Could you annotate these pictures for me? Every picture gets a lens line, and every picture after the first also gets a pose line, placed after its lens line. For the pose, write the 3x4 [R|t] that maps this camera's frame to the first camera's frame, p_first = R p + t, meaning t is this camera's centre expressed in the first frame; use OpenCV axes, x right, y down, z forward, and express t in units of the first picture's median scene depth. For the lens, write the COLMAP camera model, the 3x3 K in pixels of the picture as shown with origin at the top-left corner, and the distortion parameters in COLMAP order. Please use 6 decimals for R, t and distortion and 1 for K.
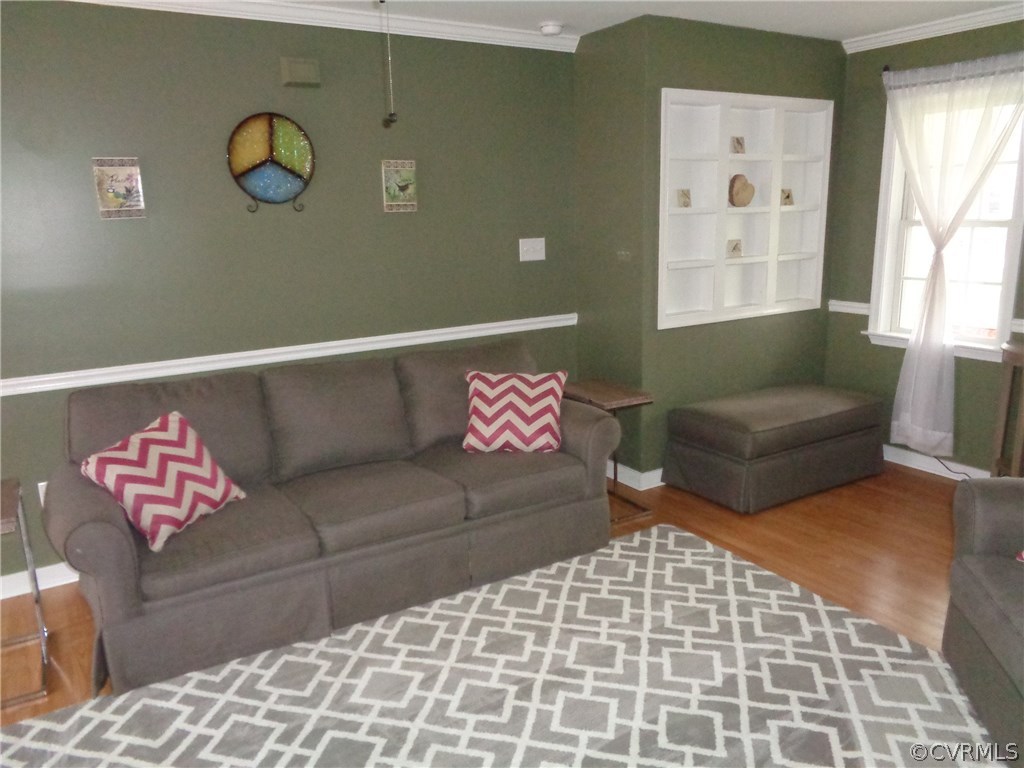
lens RADIAL K [[769.2, 0, 513.9], [0, 769.2, 381.6], [0, 0, 1]] dist [-0.001941, 0.007459]
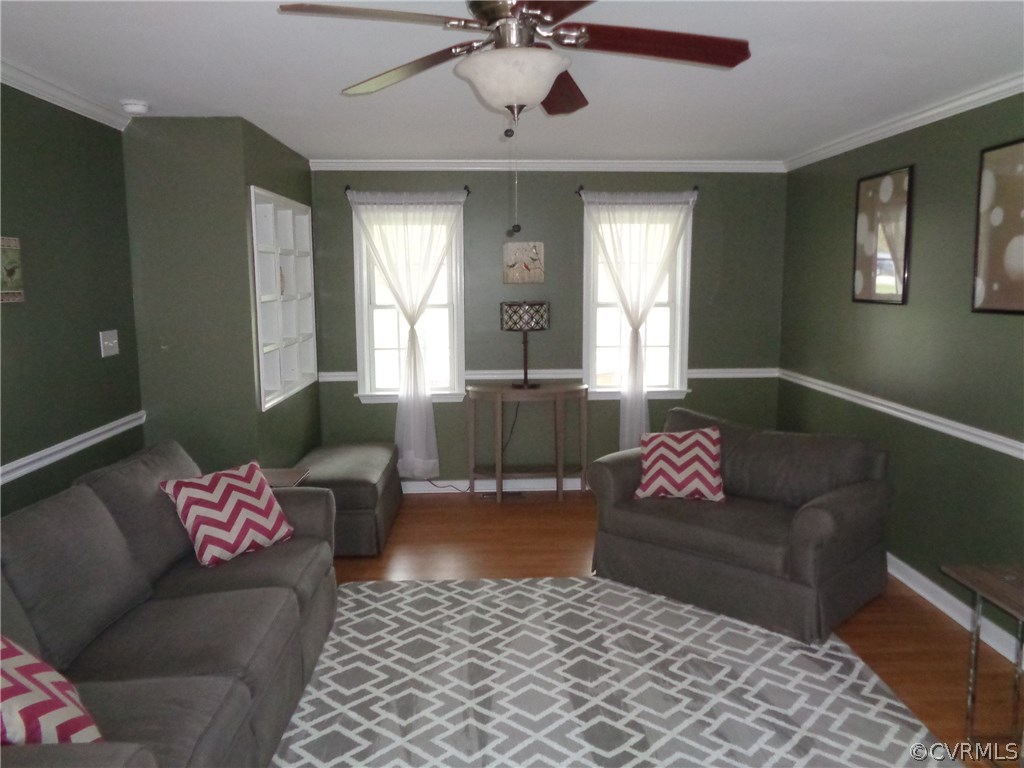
lens RADIAL K [[769.2, 0, 518.4], [0, 769.2, 384.4], [0, 0, 1]] dist [-0.001941, 0.007459]
pose [[0.496468, -0.103067, 0.861914, -0.541119], [0.192101, 0.981352, 0.006698, -0.045649], [-0.846532, 0.162249, 0.507010, 0.183215]]
